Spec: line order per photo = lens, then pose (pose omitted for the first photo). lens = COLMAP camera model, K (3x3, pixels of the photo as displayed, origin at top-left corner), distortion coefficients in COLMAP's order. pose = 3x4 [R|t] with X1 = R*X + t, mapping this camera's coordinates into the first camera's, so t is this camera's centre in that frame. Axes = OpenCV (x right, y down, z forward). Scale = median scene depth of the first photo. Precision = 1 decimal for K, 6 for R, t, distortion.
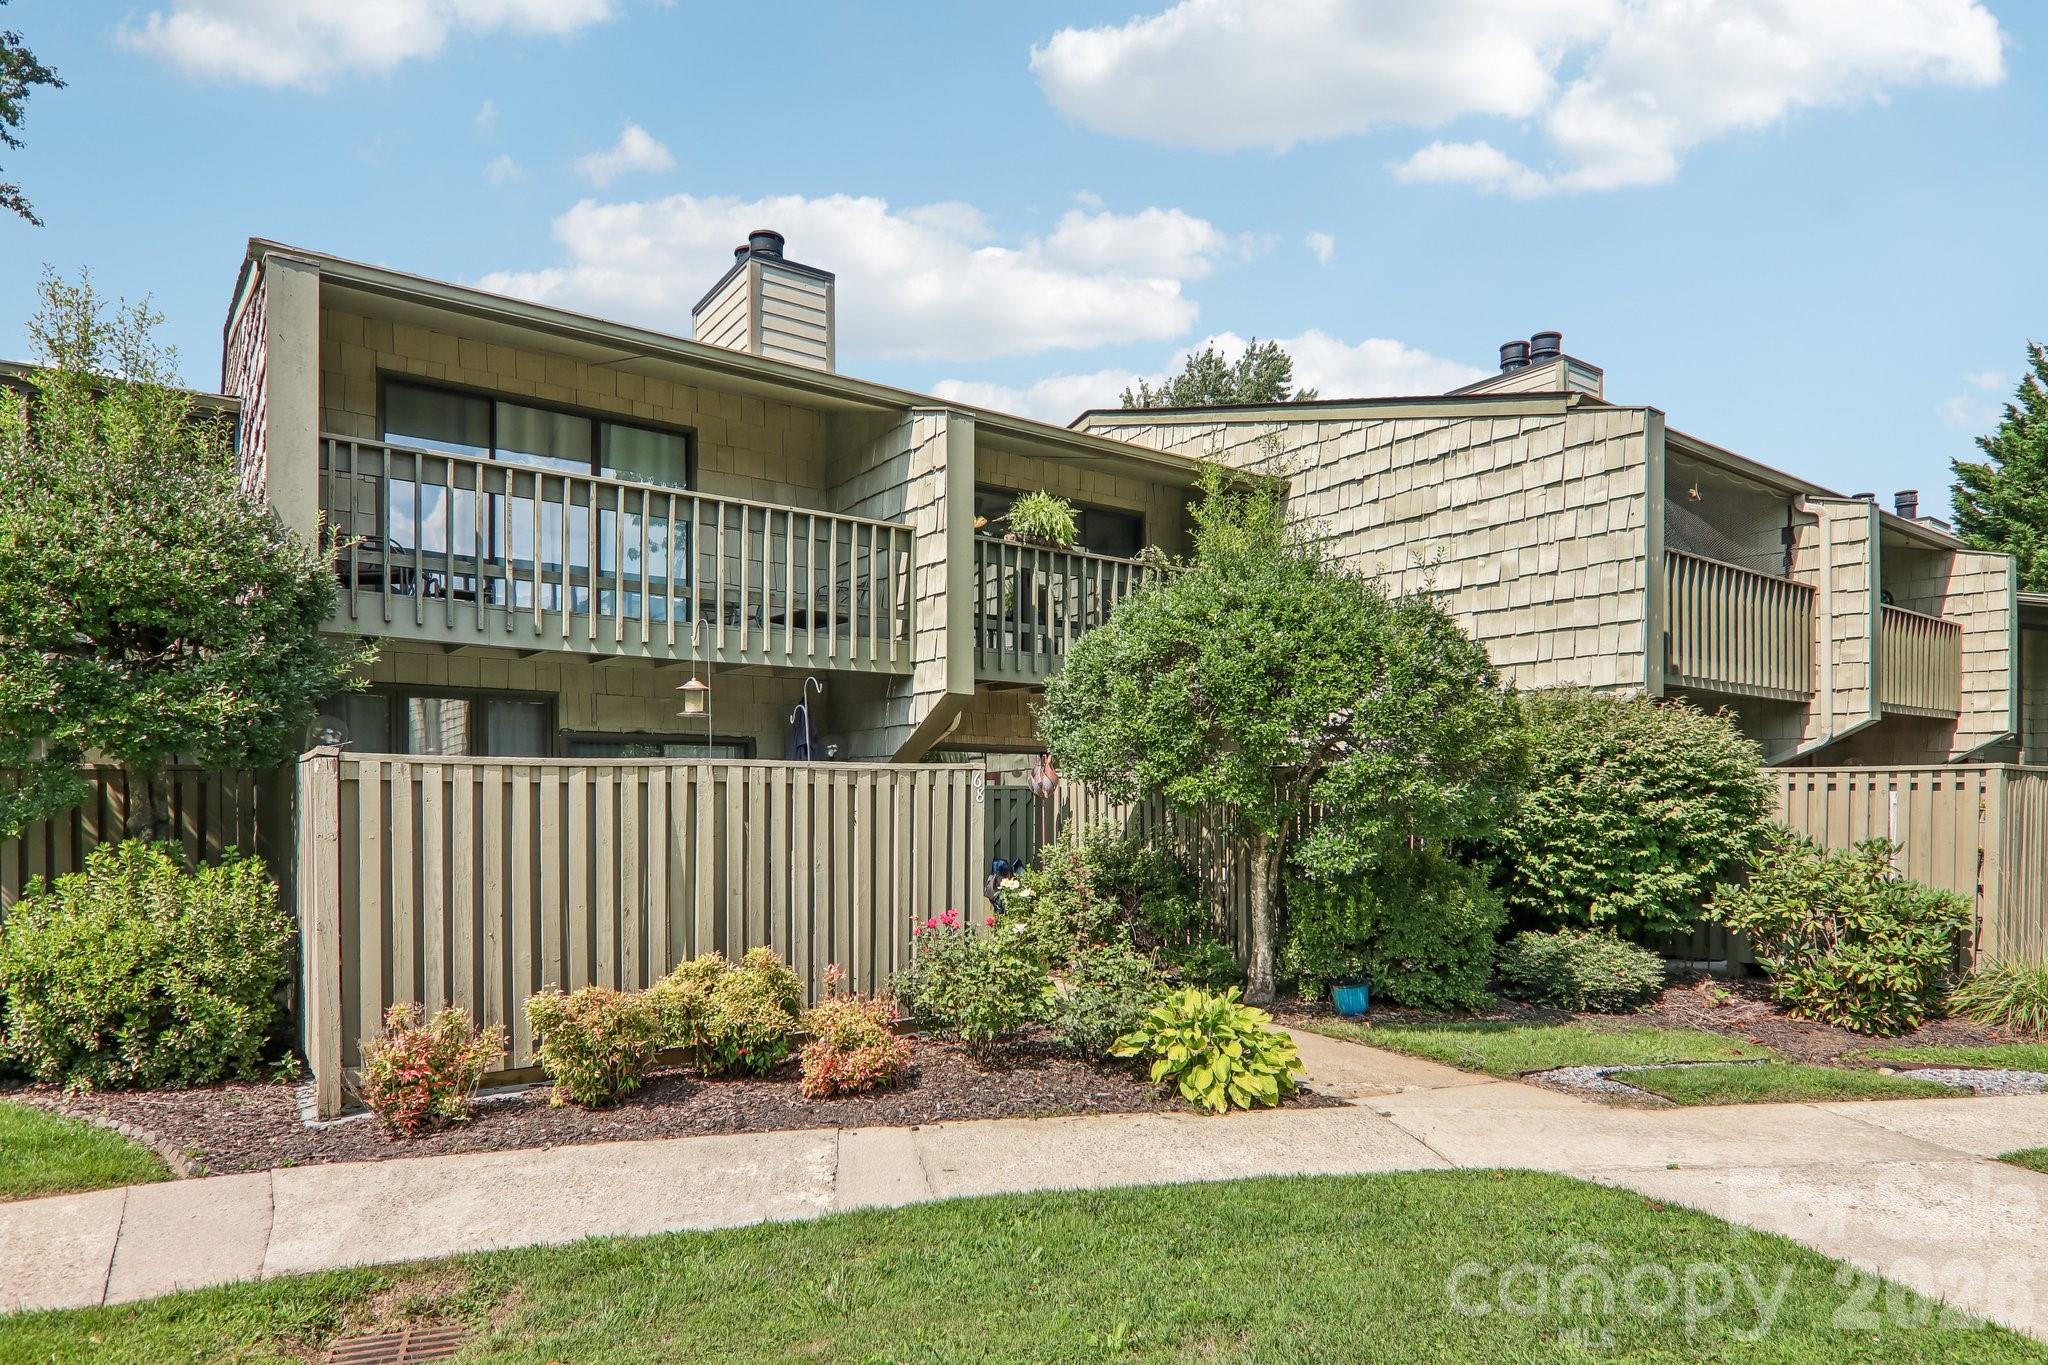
lens RADIAL K [[1144.9, 0, 1026.8], [0, 1144.9, 793.0], [0, 0, 1]] dist [-0.000954, -0.015519]
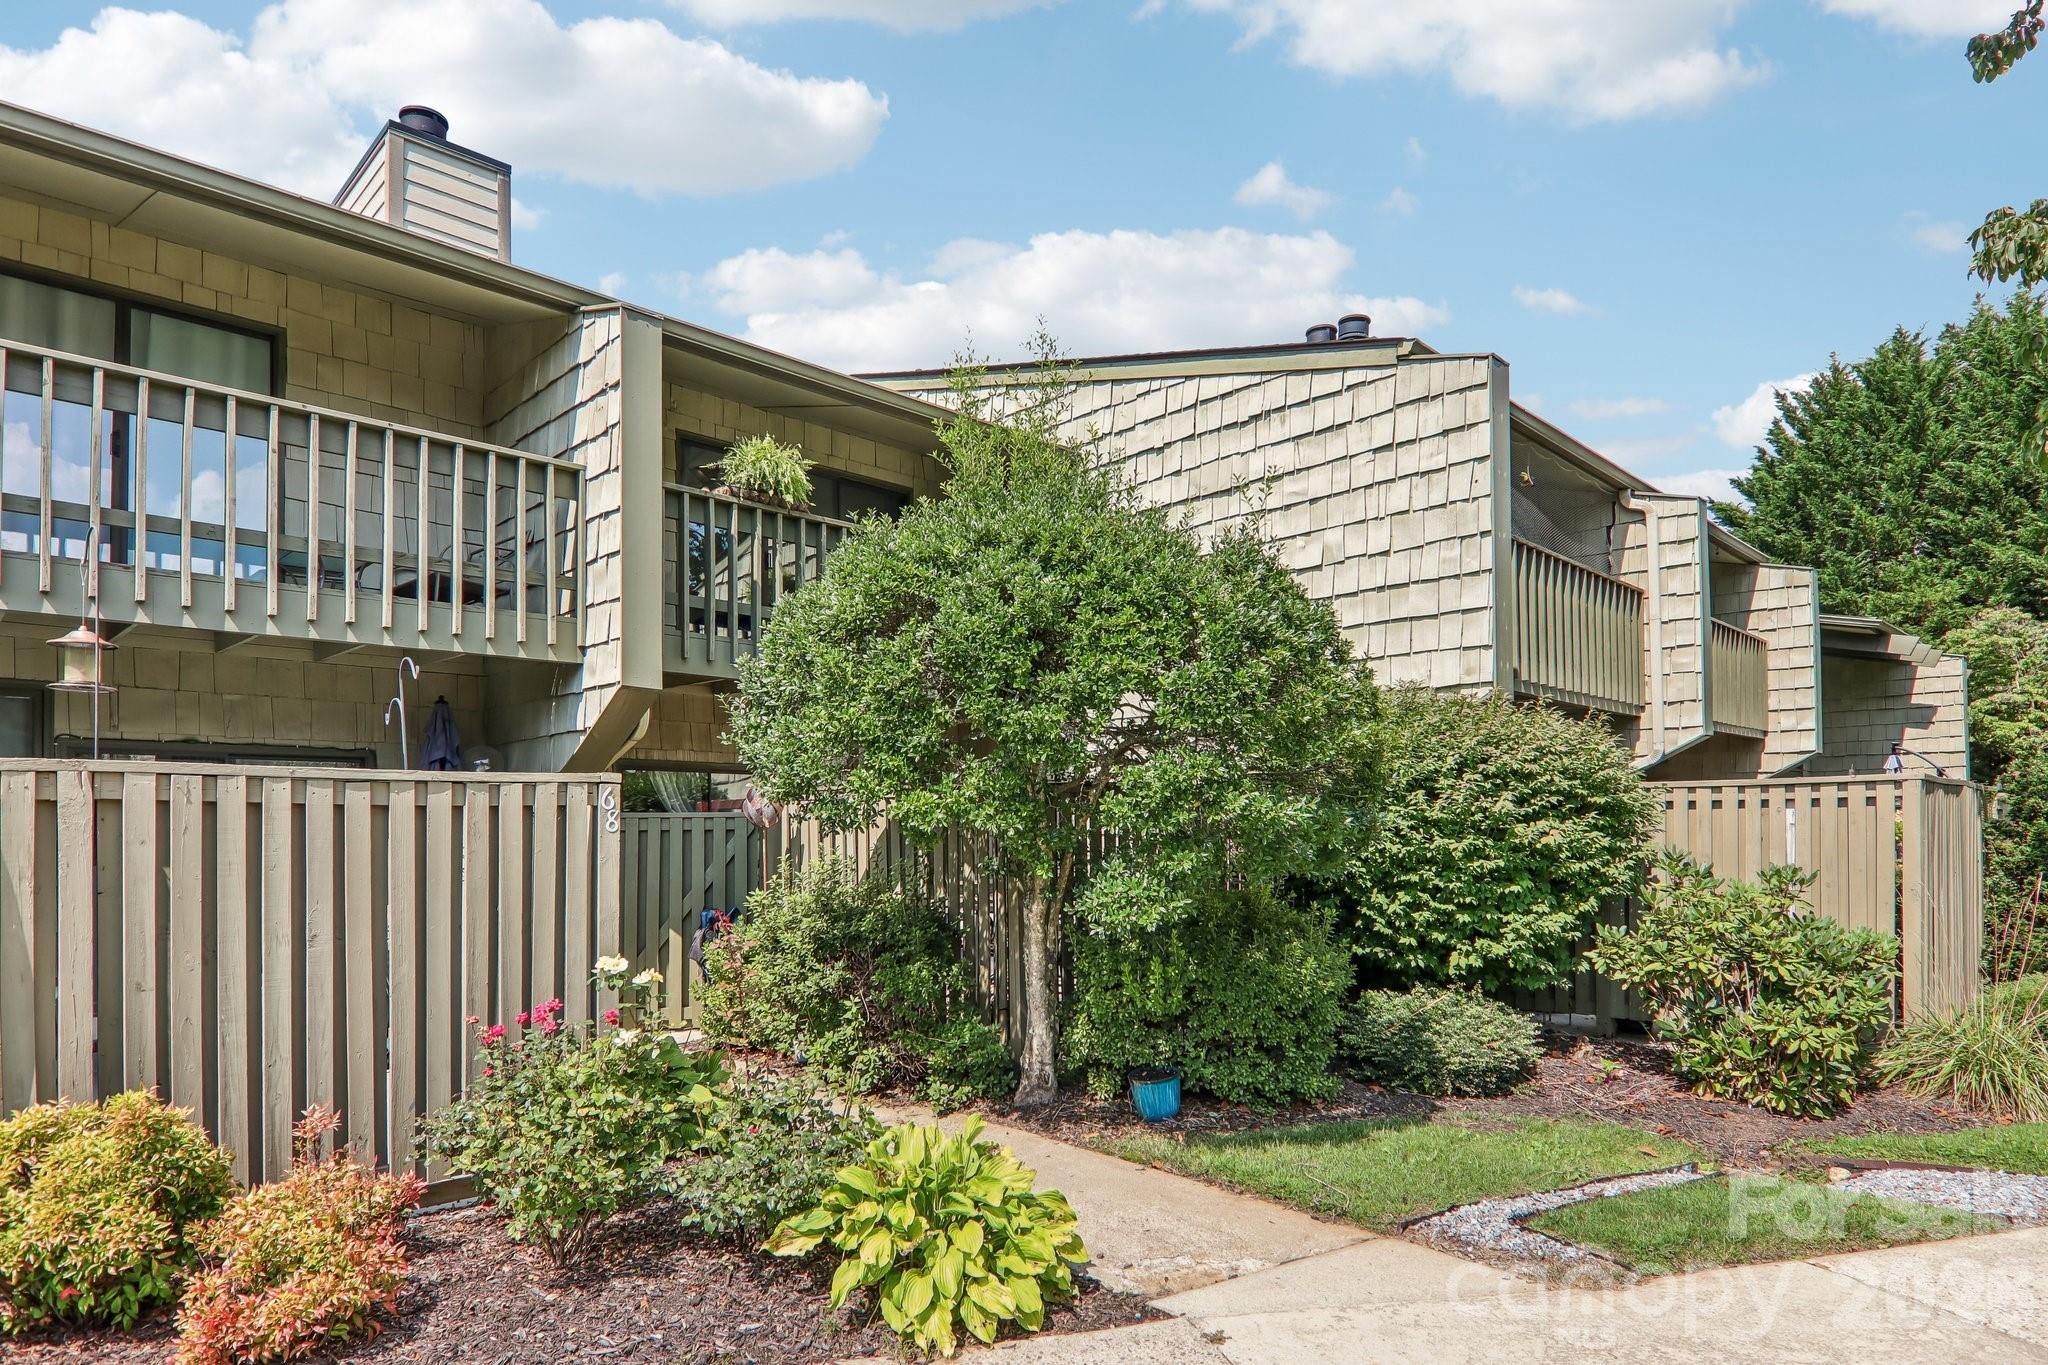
lens RADIAL K [[1144.9, 0, 1026.8], [0, 1144.9, 793.0], [0, 0, 1]] dist [-0.000954, -0.015519]
pose [[0.986244, -0.004016, 0.165248, 0.077076], [0.008941, 0.999537, -0.029070, 0.006297], [-0.165055, 0.030148, 0.985823, 0.273357]]
